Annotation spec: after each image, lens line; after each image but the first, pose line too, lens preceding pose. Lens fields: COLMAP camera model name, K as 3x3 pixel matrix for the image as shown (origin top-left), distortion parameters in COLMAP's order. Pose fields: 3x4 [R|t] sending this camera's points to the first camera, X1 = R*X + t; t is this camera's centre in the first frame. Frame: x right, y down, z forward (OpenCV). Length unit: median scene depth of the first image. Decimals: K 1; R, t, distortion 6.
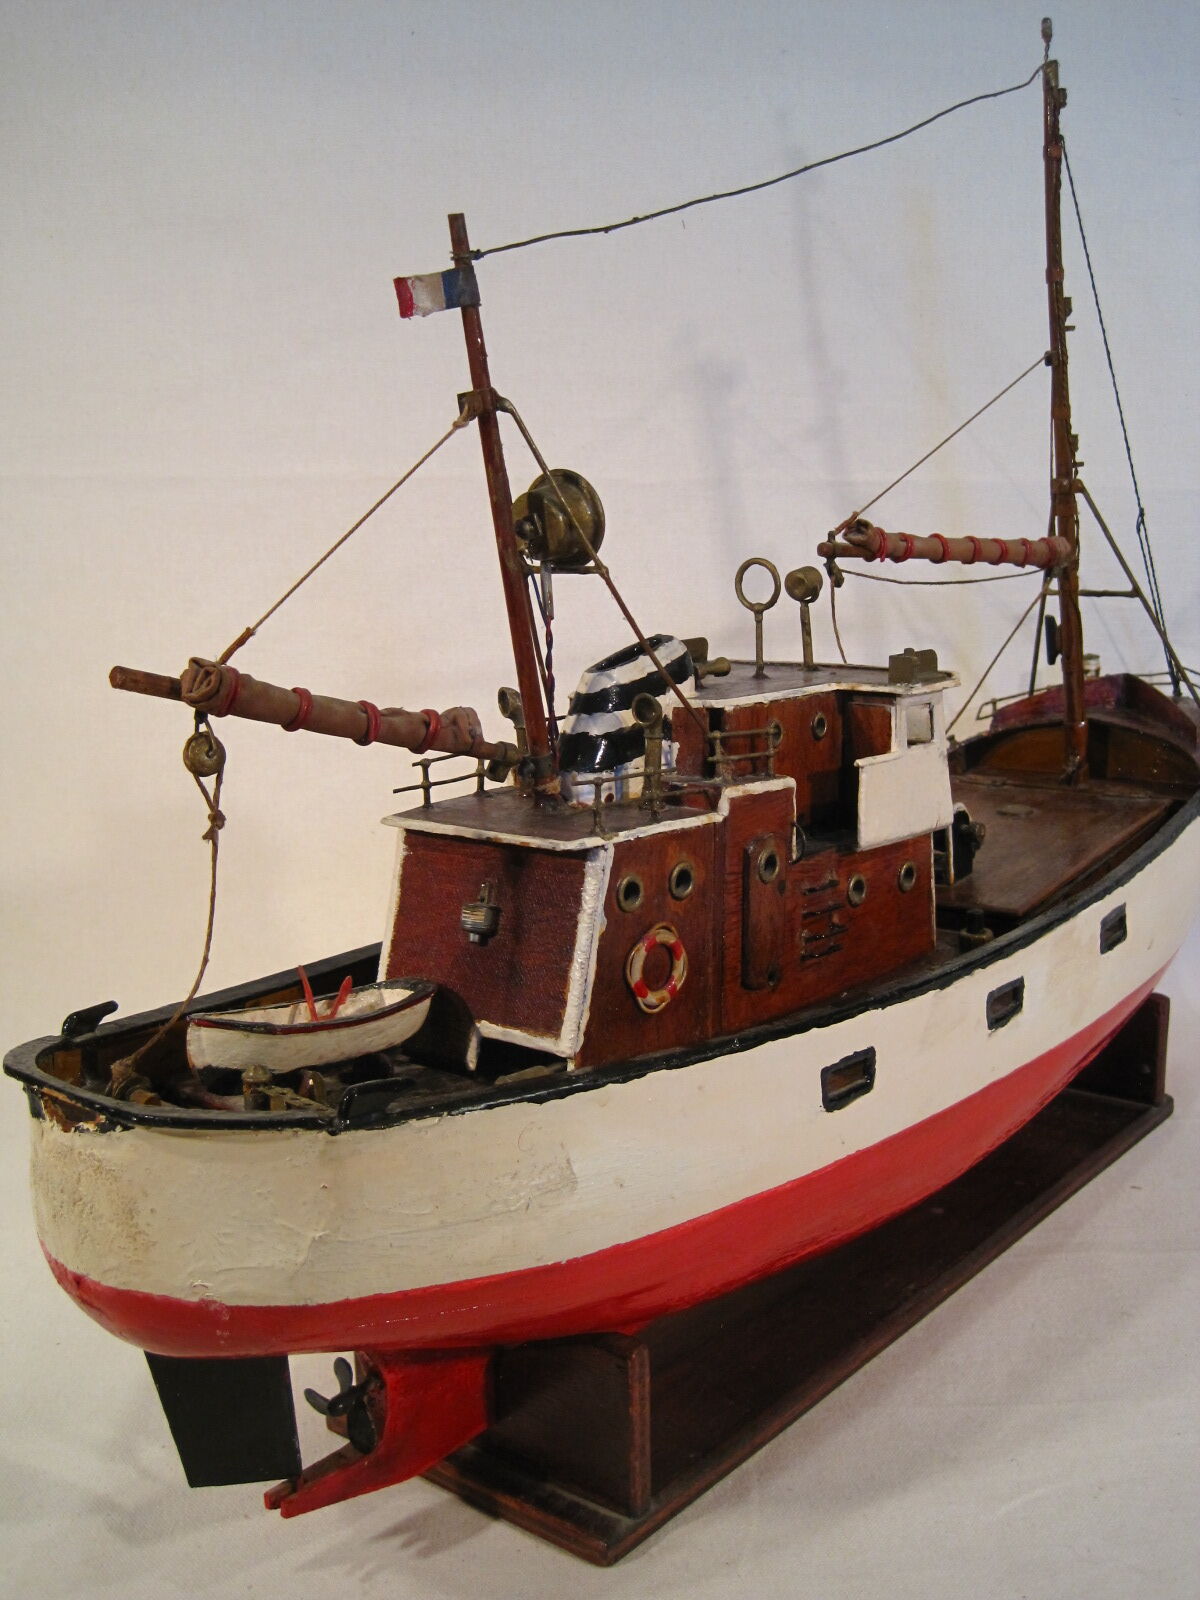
lens RADIAL K [[1634.9, 0, 600.0], [0, 1634.9, 800.0], [0, 0, 1]] dist [-0.135103, 0.014680]
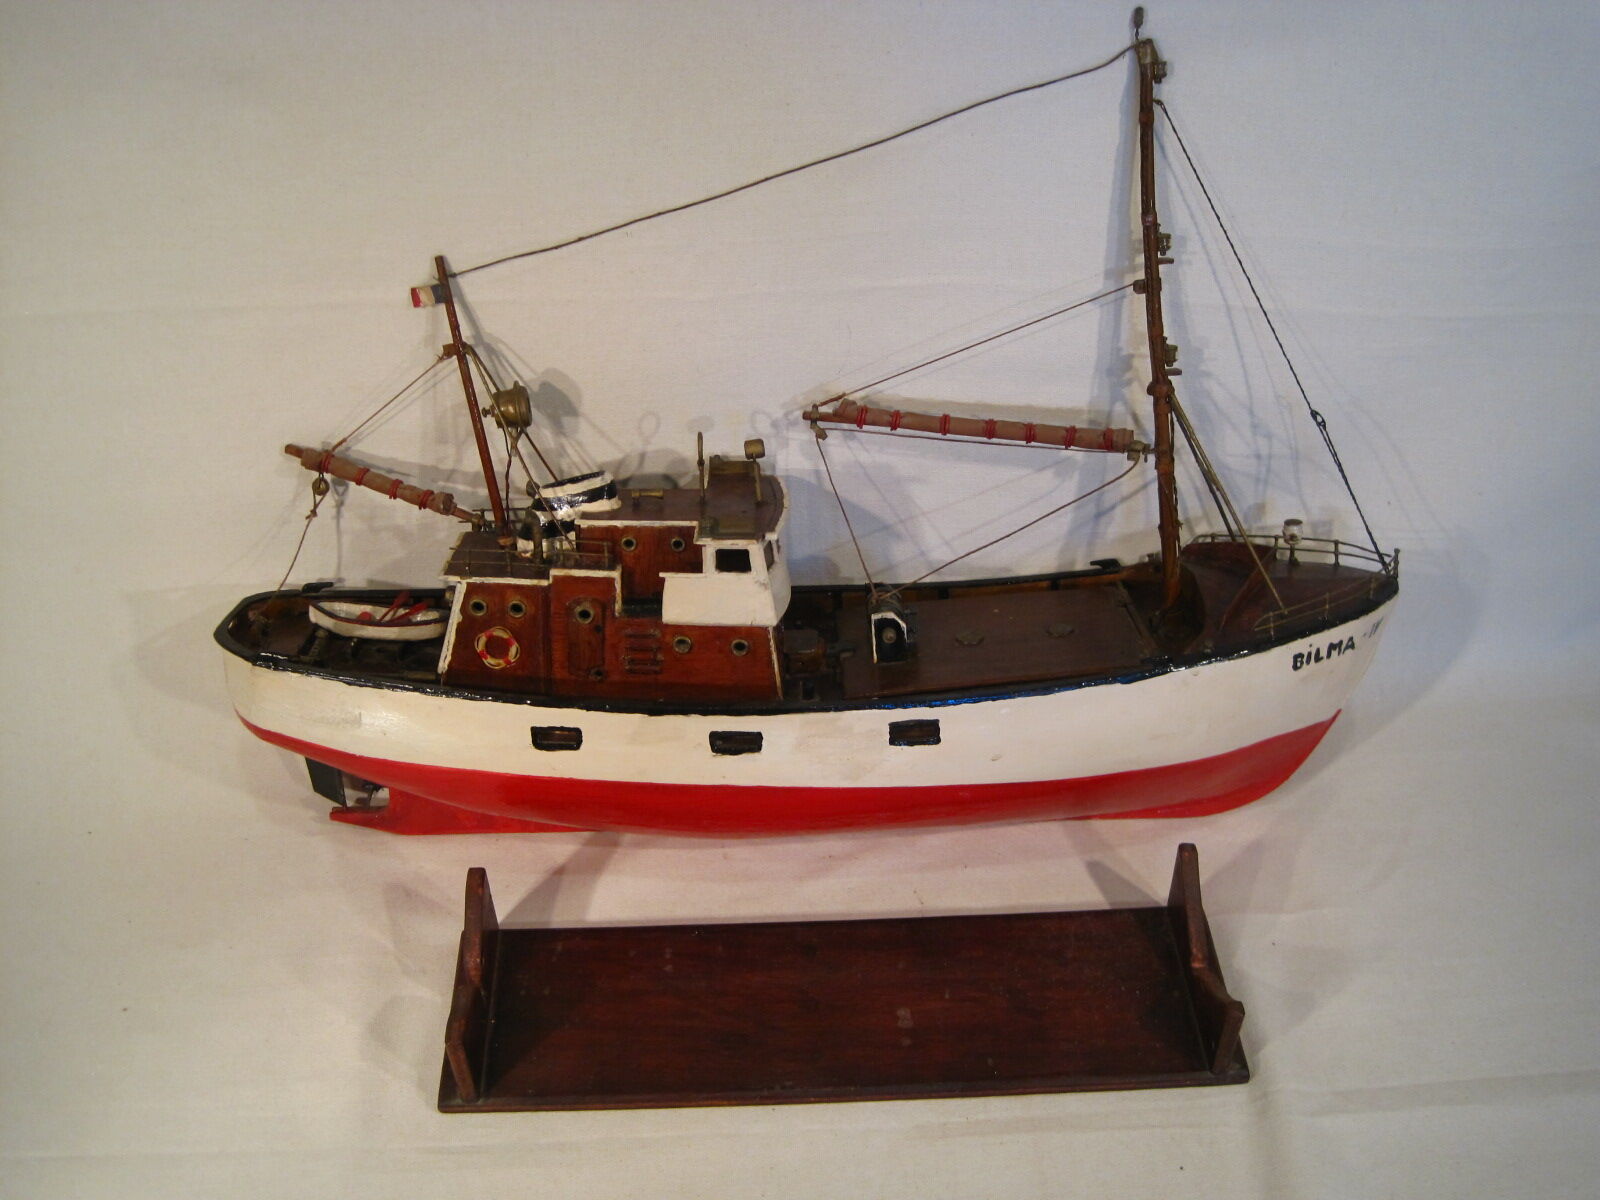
lens RADIAL K [[1634.9, 0, 800.0], [0, 1634.9, 600.0], [0, 0, 1]] dist [-0.135103, 0.014680]
pose [[0.651976, 0.312657, -0.690777, 1.597251], [-0.150616, 0.946275, 0.286144, -0.563054], [0.743130, -0.082517, 0.664040, -0.021926]]
